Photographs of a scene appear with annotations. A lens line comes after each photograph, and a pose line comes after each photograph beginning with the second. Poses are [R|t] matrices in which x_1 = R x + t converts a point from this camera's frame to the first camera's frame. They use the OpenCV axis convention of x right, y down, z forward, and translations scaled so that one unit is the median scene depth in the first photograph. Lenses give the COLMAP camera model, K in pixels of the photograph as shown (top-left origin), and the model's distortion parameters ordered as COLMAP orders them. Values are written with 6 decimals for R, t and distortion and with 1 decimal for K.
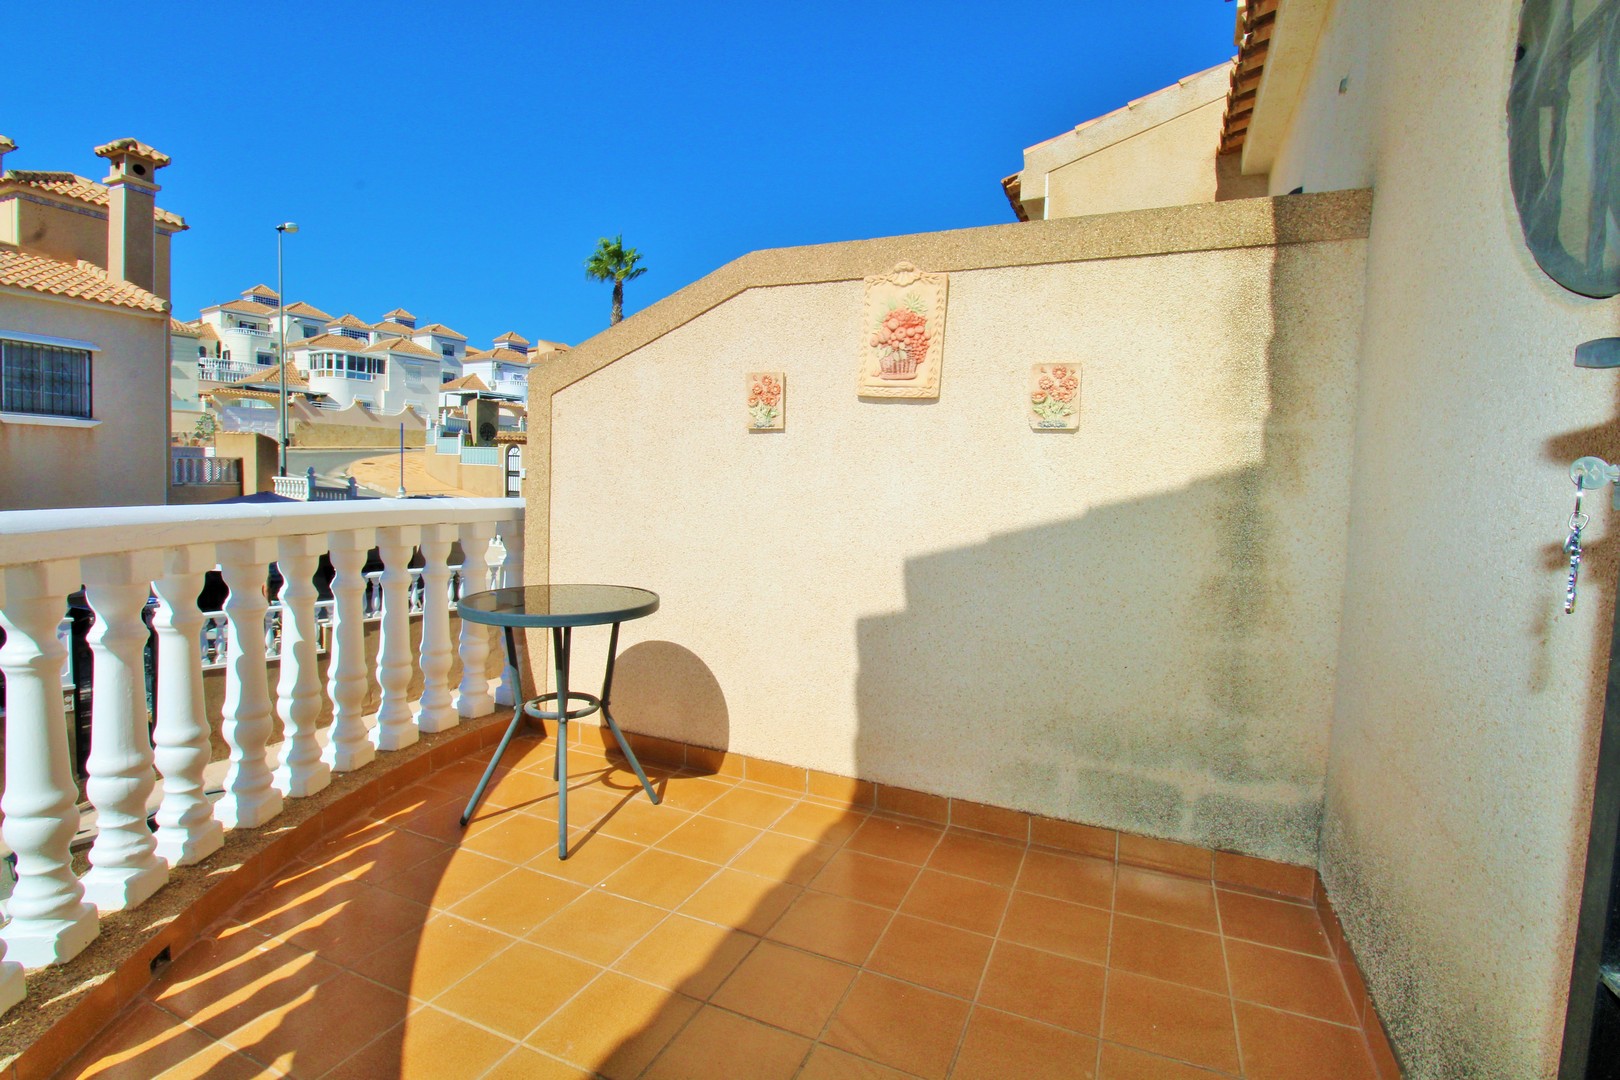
lens RADIAL K [[765.3, 0, 816.7], [0, 765.3, 528.1], [0, 0, 1]] dist [0.000793, -0.015214]
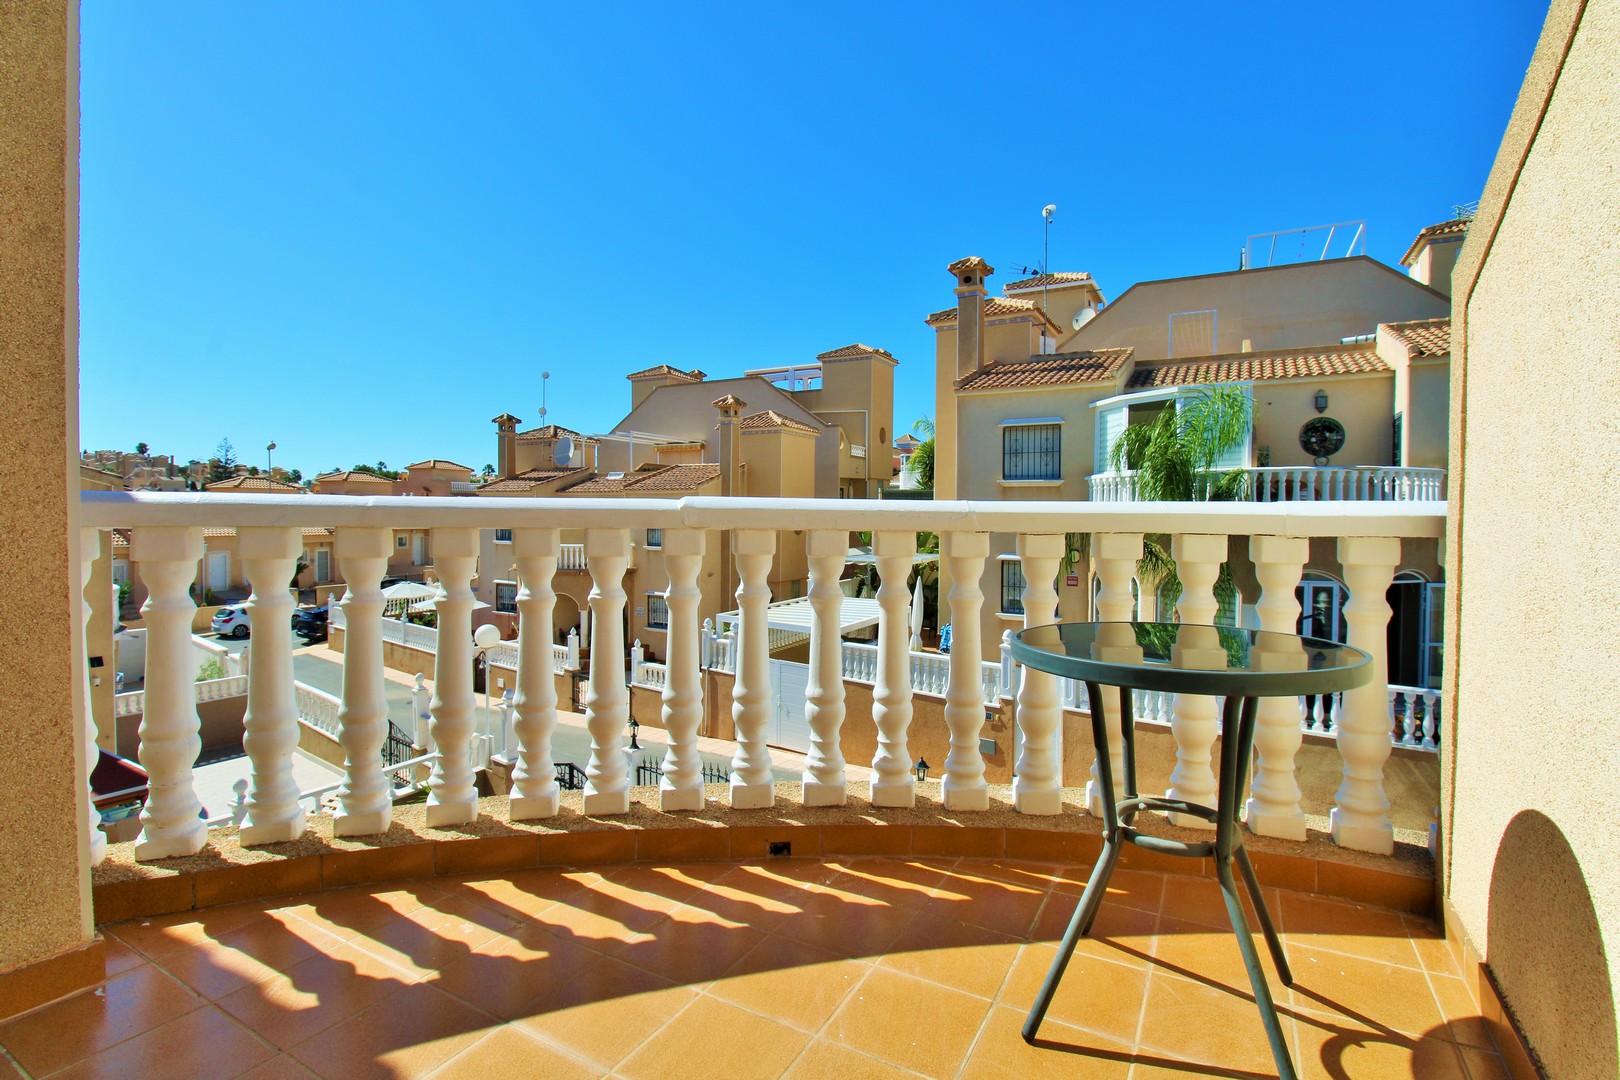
lens RADIAL K [[765.3, 0, 816.7], [0, 765.3, 528.1], [0, 0, 1]] dist [0.000793, -0.015214]
pose [[-0.088619, -0.017580, -0.995910, 0.333872], [-0.069027, 0.997549, -0.011467, 0.033577], [0.993671, 0.067728, -0.089615, 0.900610]]
